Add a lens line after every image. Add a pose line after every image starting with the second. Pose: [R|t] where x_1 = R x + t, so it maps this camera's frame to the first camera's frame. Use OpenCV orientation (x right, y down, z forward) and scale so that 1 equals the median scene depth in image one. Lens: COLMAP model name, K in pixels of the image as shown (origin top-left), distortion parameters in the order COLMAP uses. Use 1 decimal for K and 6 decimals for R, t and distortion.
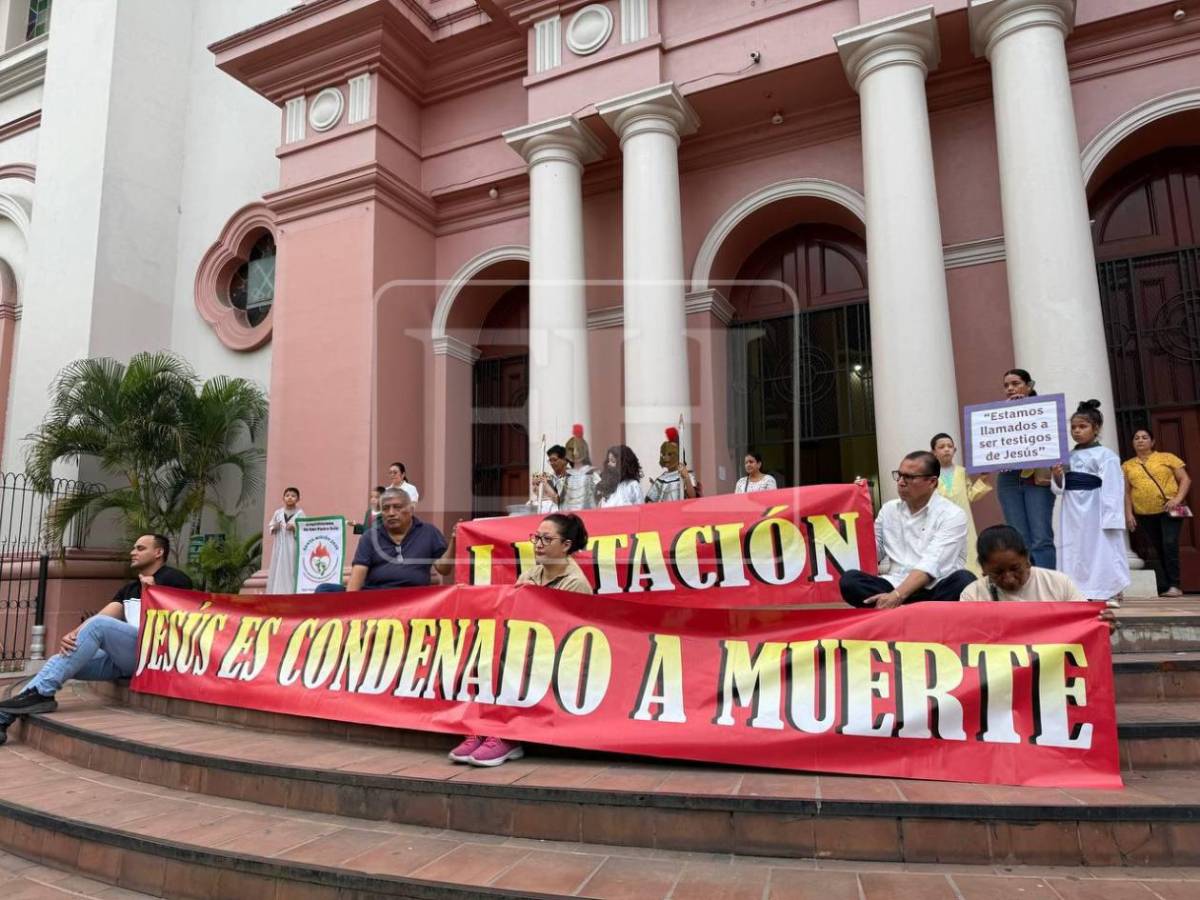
lens RADIAL K [[846.9, 0, 600.0], [0, 846.9, 450.0], [0, 0, 1]] dist [0.040741, -0.053161]
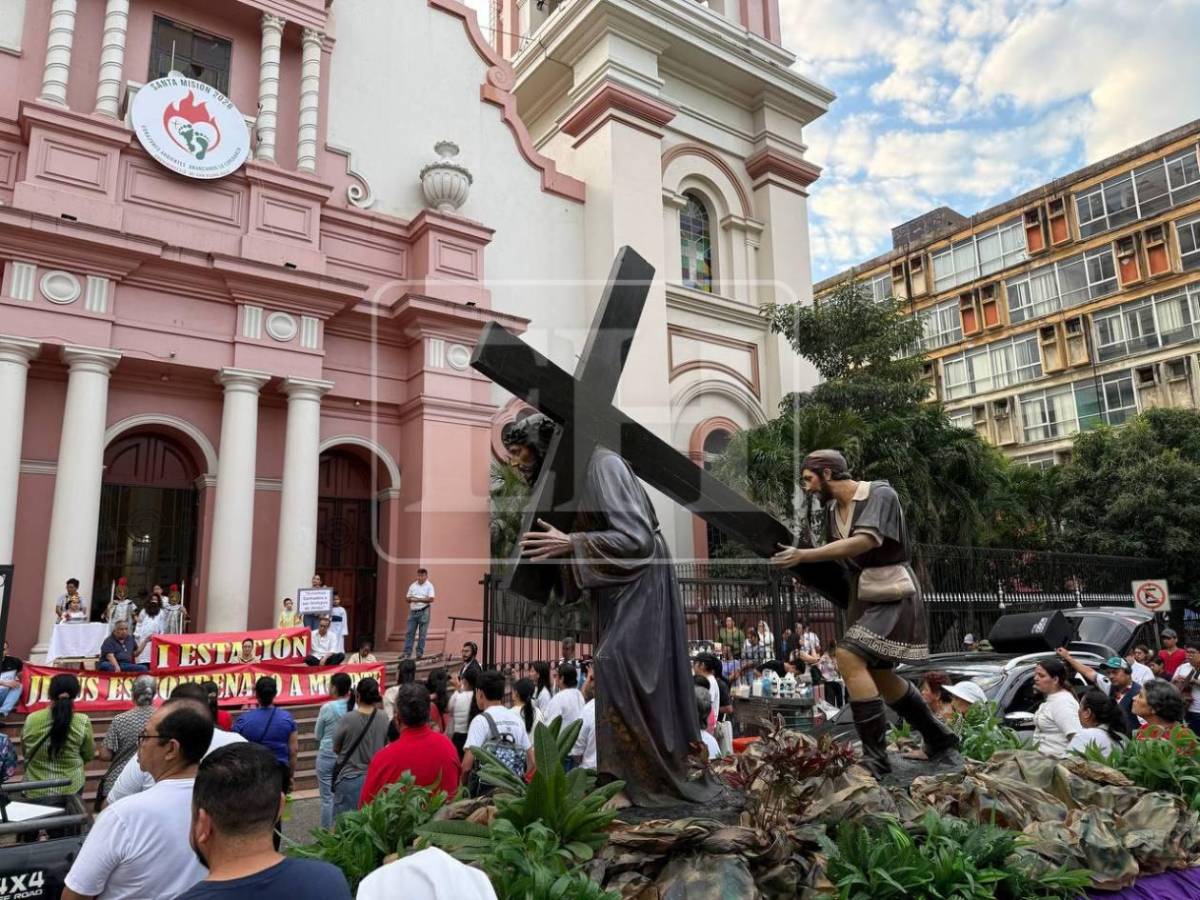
lens RADIAL K [[846.9, 0, 600.0], [0, 846.9, 450.0], [0, 0, 1]] dist [0.040741, -0.053161]
pose [[0.475821, 0.186298, 0.859586, -1.945309], [-0.135080, 0.981194, -0.137882, -0.305468], [-0.869108, -0.050506, 0.492038, -1.444126]]
